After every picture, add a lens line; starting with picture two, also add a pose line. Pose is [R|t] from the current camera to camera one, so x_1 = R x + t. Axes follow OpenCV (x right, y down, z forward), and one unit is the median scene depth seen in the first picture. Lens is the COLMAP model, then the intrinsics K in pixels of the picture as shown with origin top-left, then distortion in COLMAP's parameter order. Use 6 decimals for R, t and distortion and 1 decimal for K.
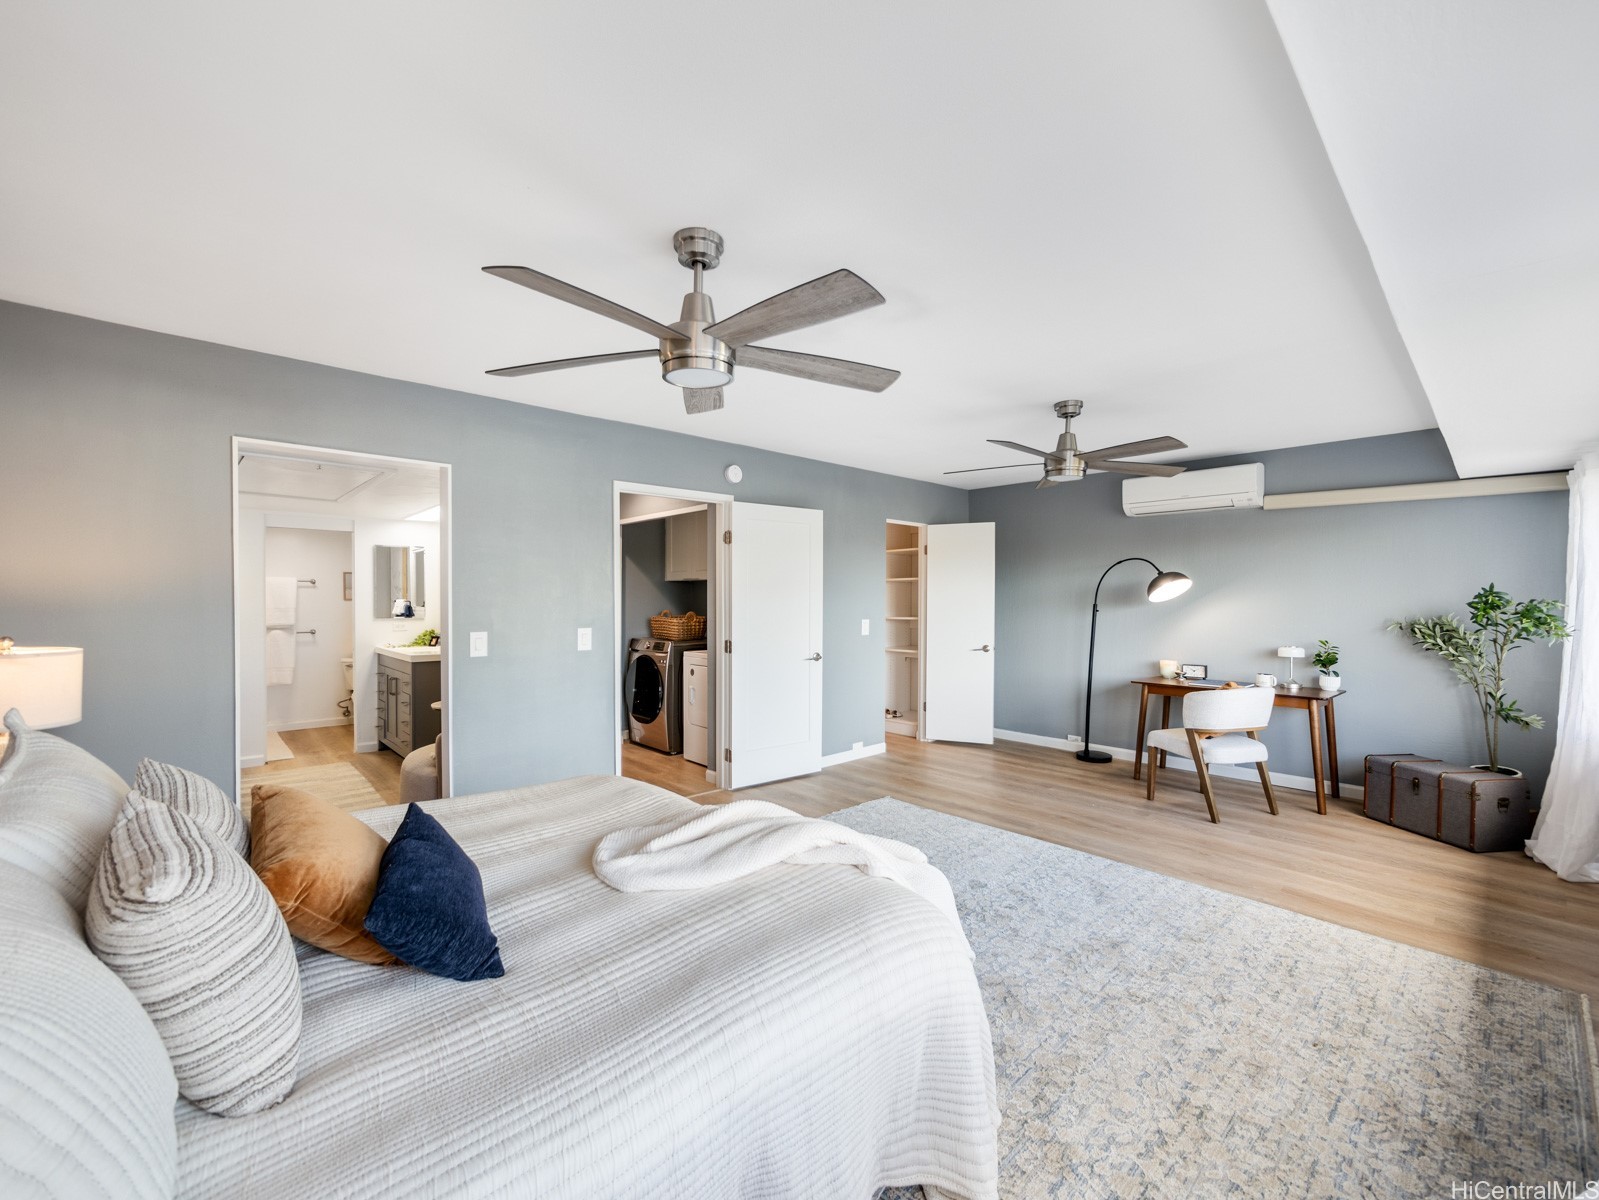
lens RADIAL K [[665.0, 0, 798.0], [0, 665.0, 598.7], [0, 0, 1]] dist [-0.001169, 0.000520]
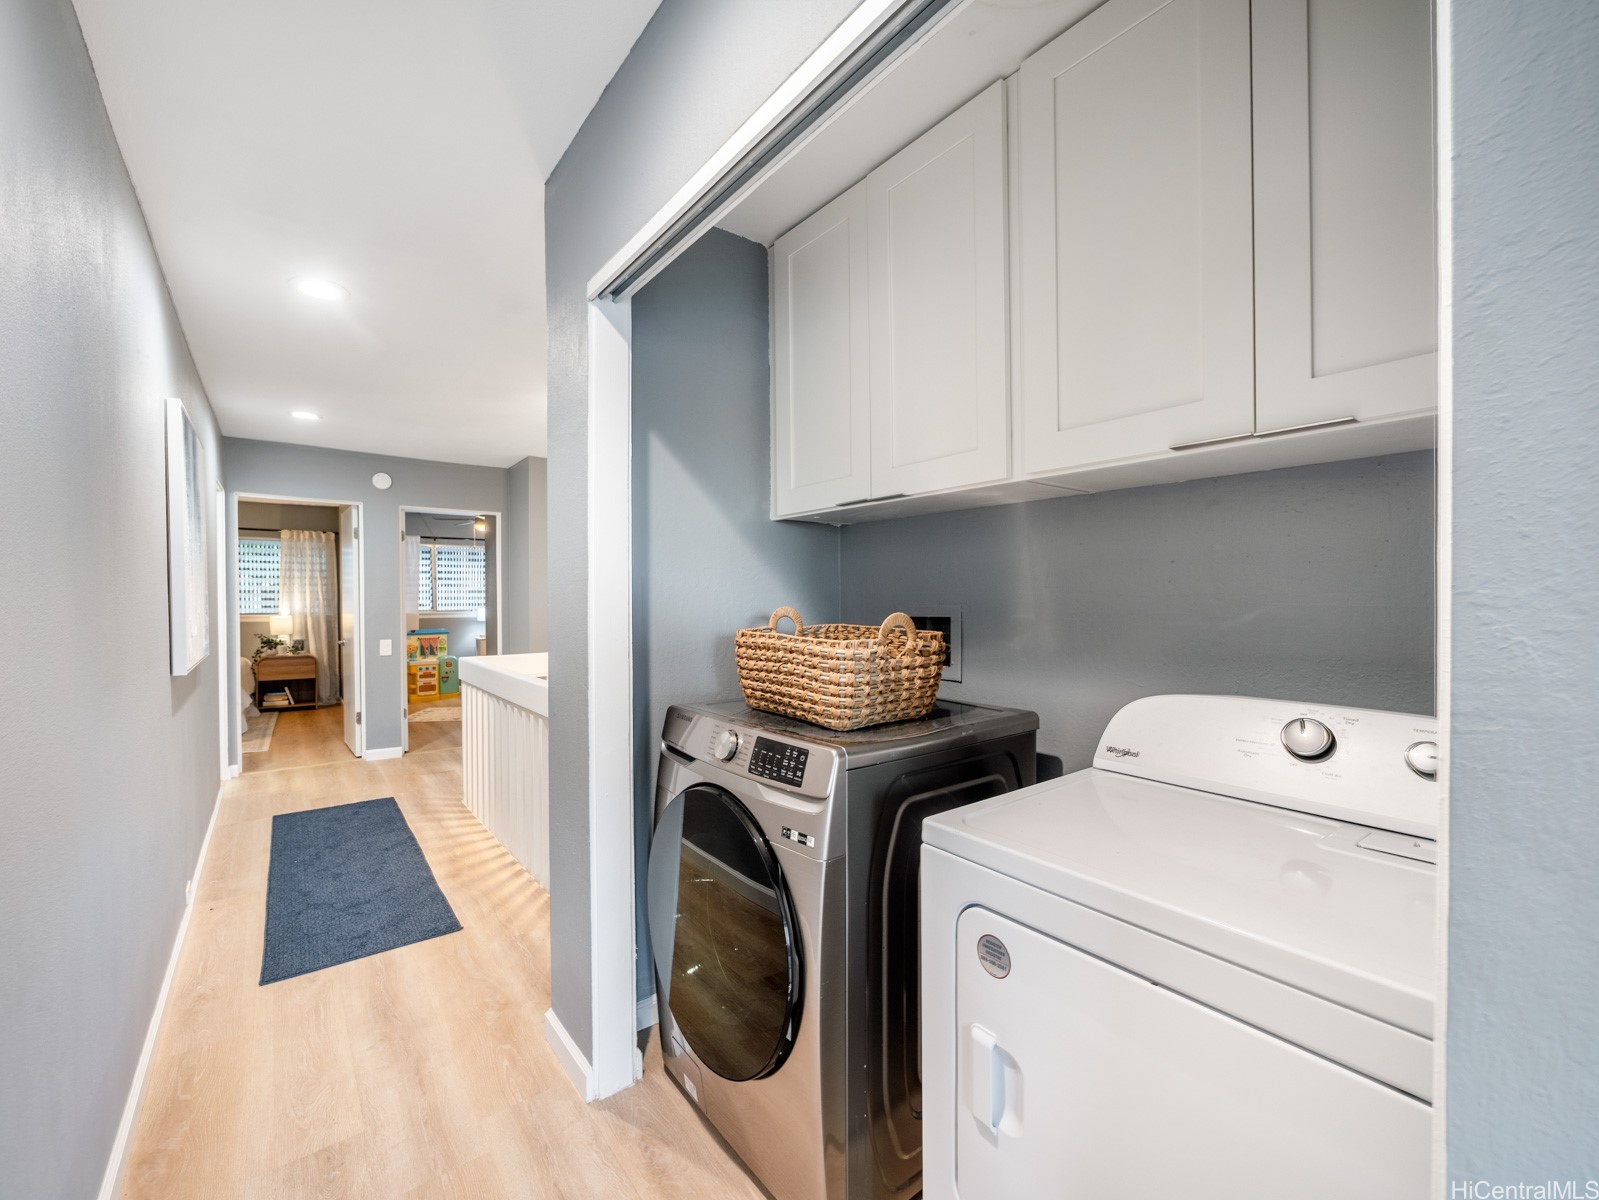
lens RADIAL K [[665.0, 0, 796.9], [0, 665.0, 604.4], [0, 0, 1]] dist [-0.001169, 0.000520]
pose [[0.997492, 0.002338, -0.070739, -0.188333], [-0.002160, 0.999994, 0.002592, 0.016096], [0.070745, -0.002433, 0.997491, 0.774690]]
